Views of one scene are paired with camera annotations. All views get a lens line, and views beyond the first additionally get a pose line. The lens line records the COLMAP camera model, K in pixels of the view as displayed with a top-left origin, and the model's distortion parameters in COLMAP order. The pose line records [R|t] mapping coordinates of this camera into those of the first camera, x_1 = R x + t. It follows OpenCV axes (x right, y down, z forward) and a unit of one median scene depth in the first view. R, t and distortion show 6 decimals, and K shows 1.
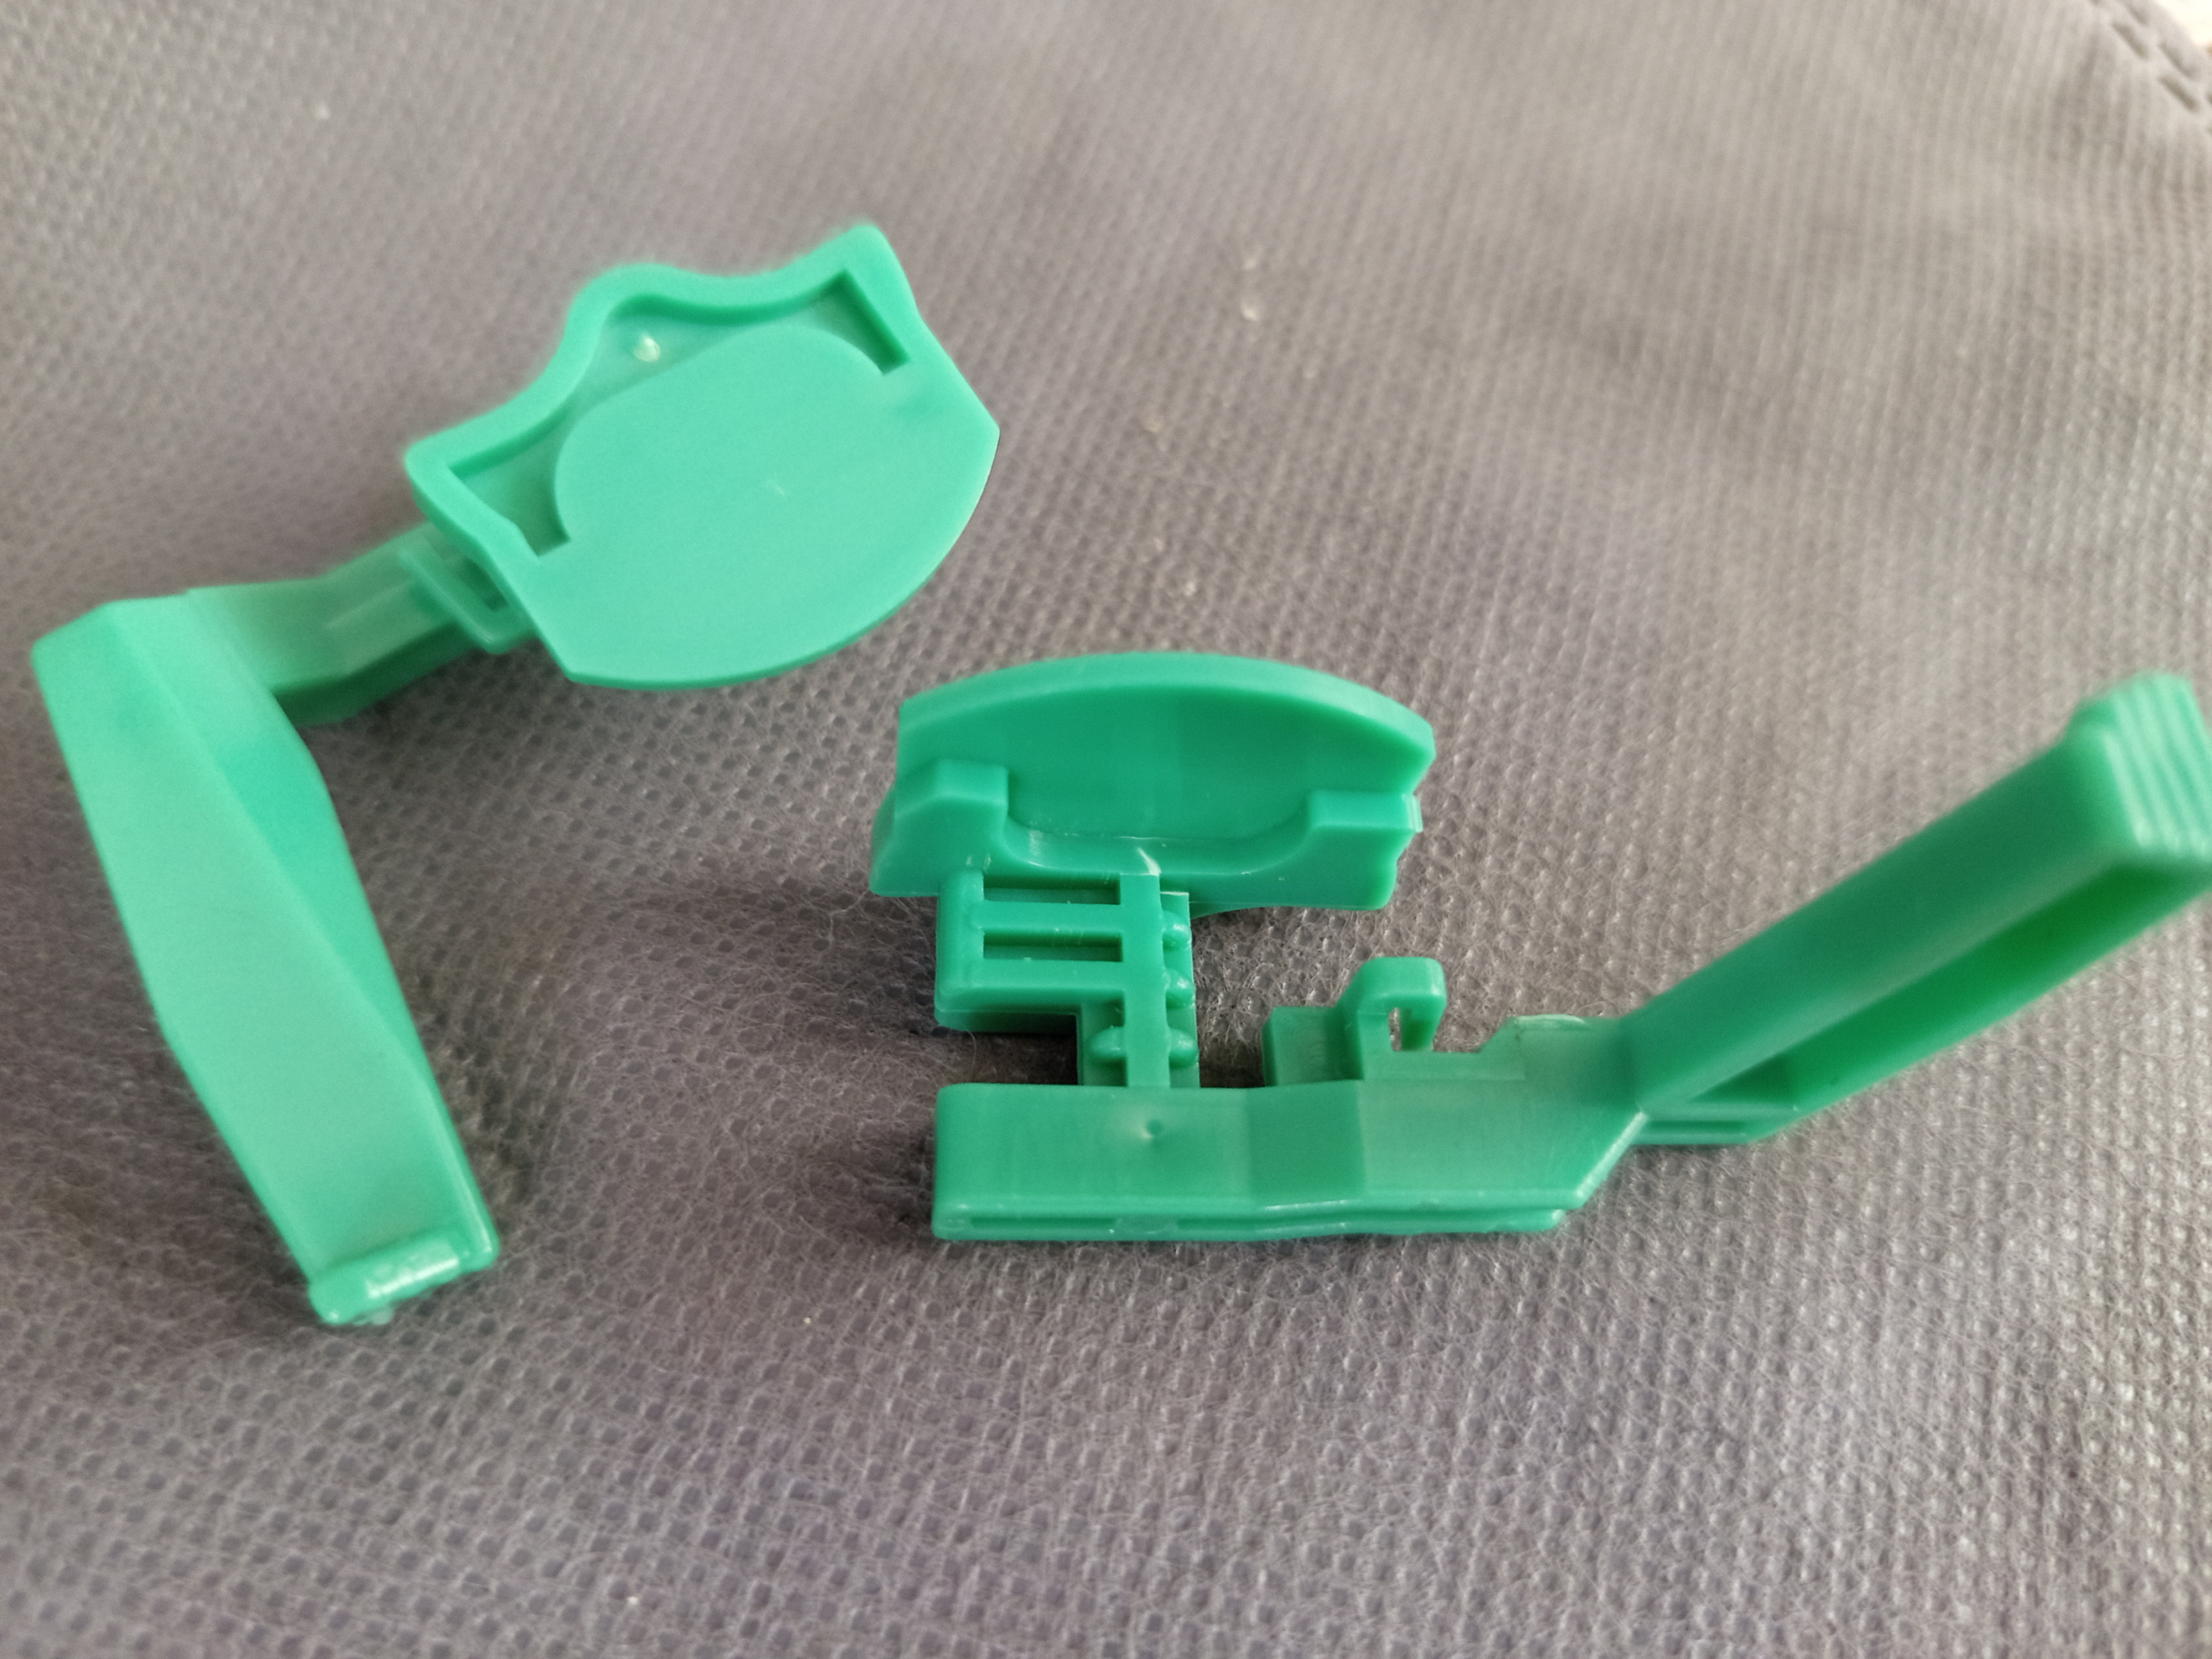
lens RADIAL K [[1704.4, 0, 1092.8], [0, 1704.4, 846.8], [0, 0, 1]] dist [-0.080096, 0.016304]
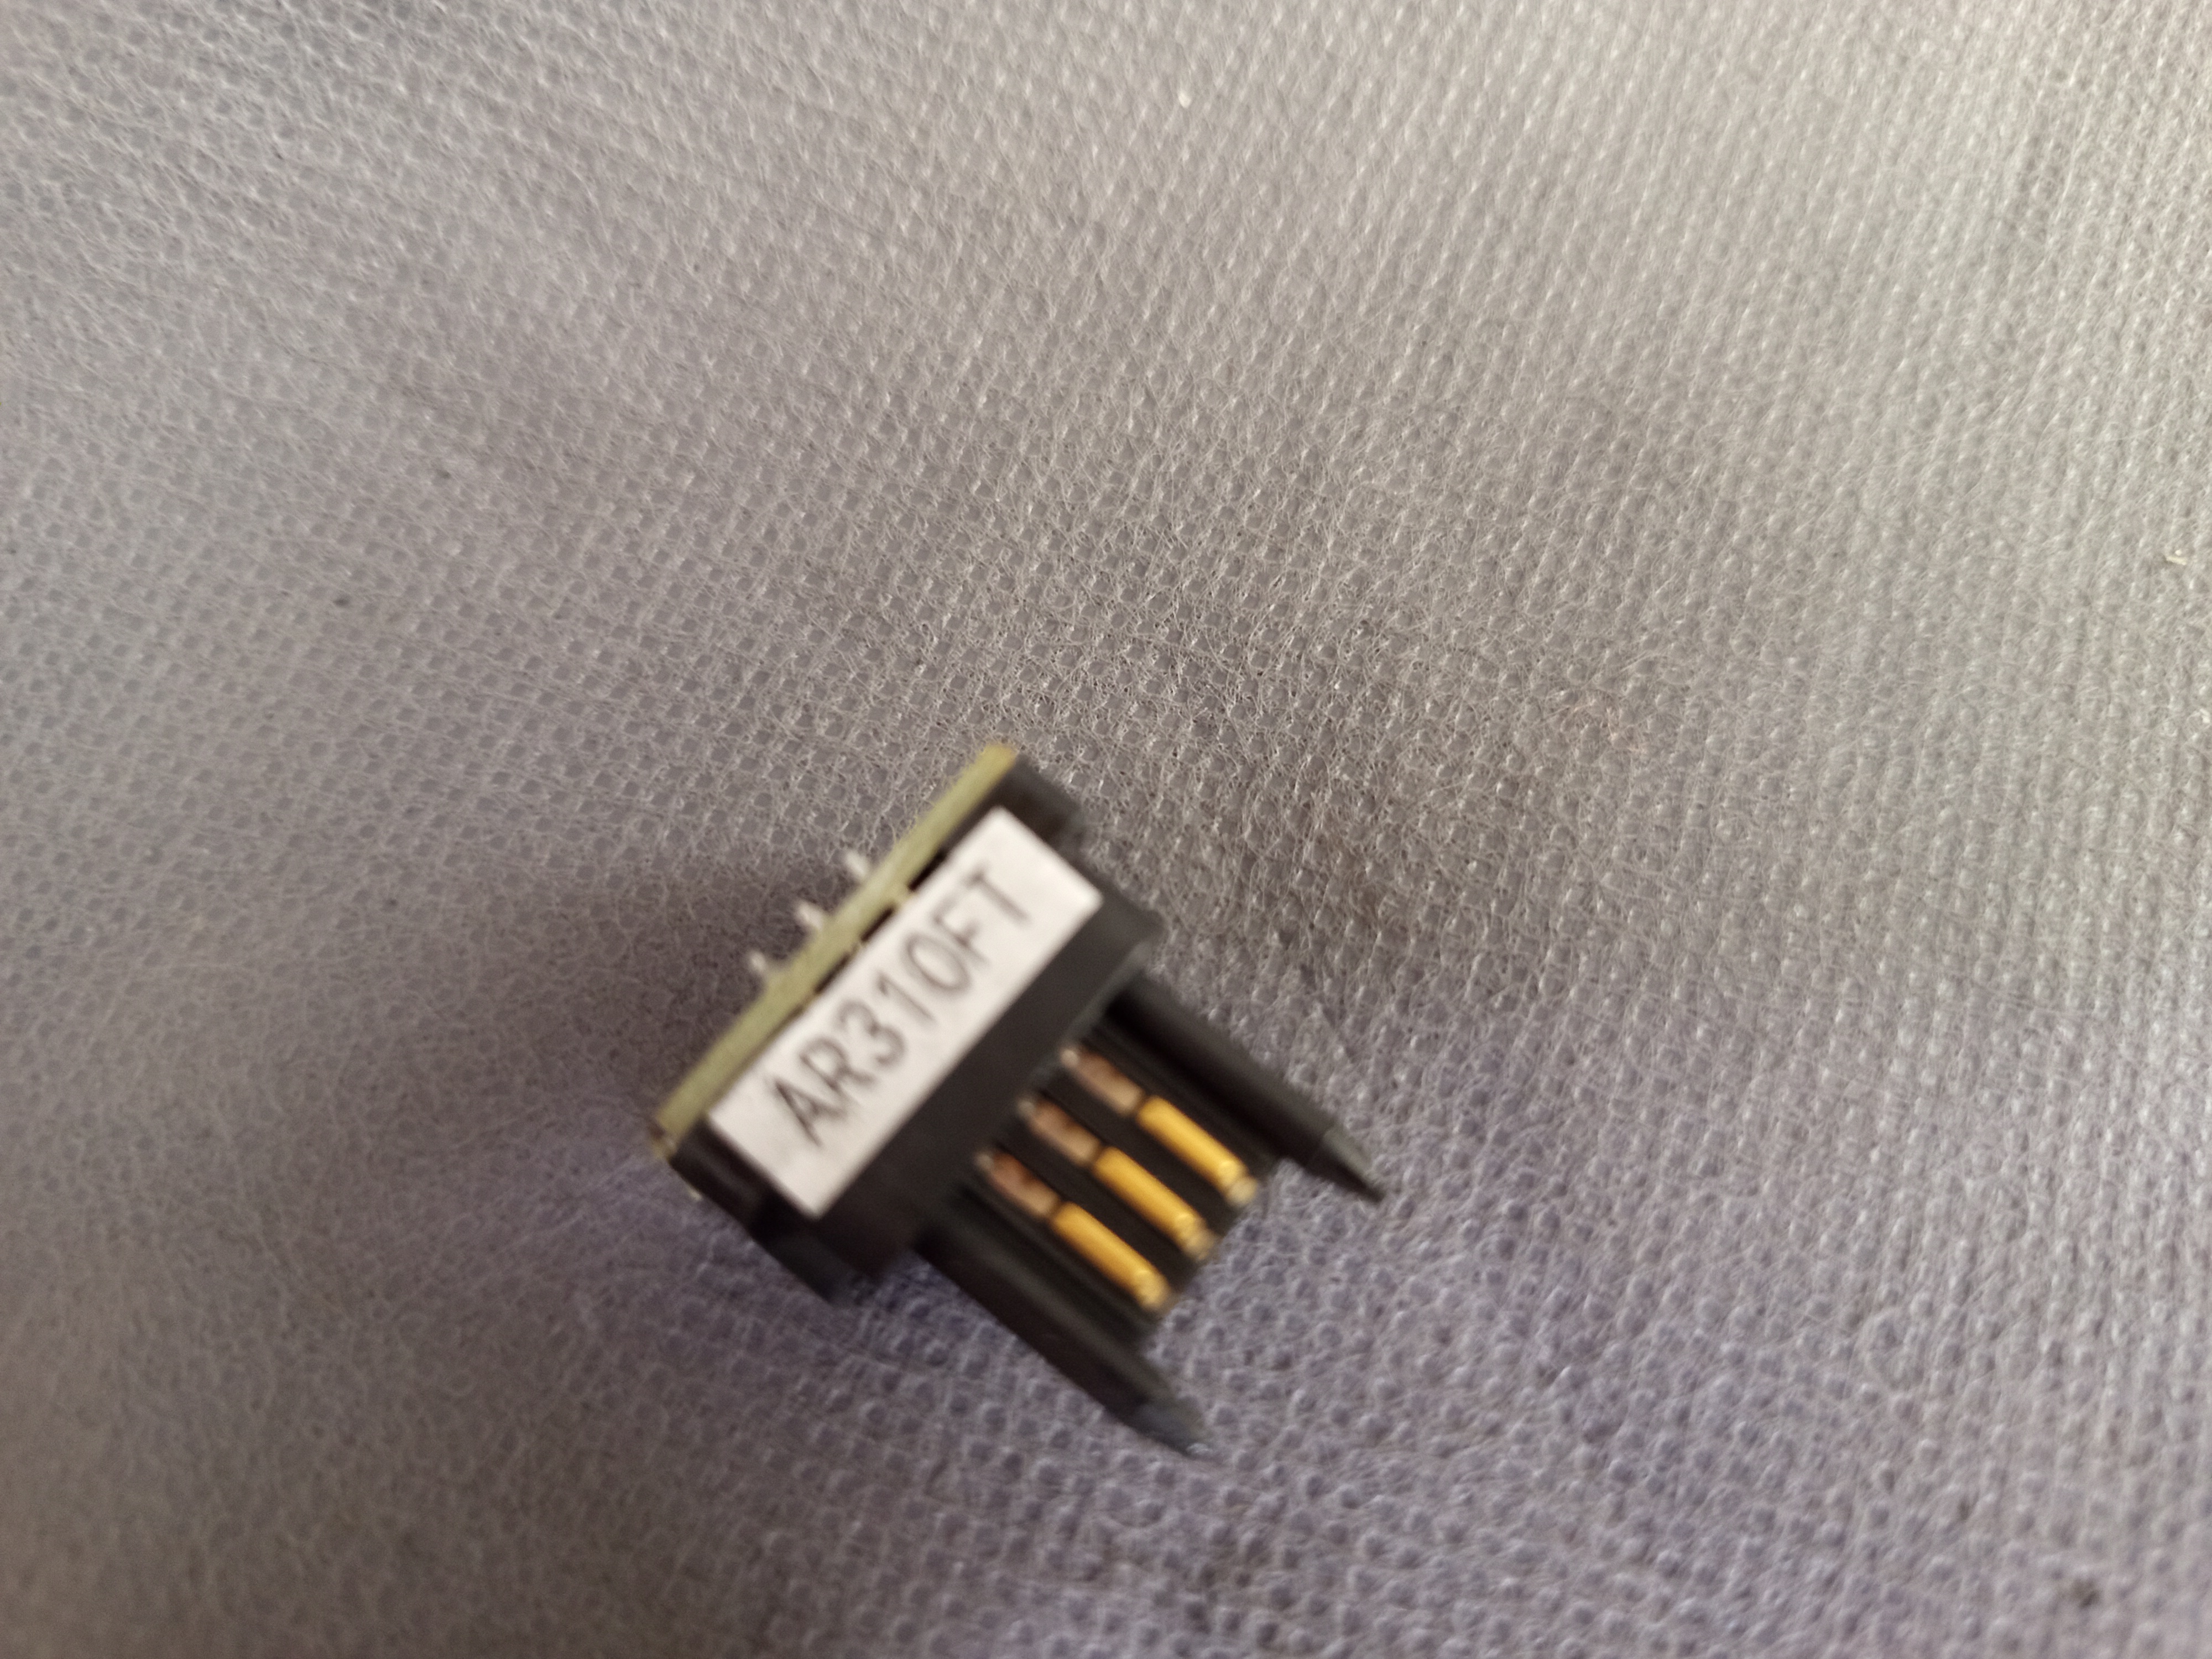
lens RADIAL K [[1704.4, 0, 1122.5], [0, 1704.4, 830.1], [0, 0, 1]] dist [-0.080096, 0.016304]
pose [[0.997337, 0.053227, -0.049863, -0.451867], [-0.046397, 0.990516, 0.129326, -0.200944], [0.056274, -0.126668, 0.990348, 0.141035]]
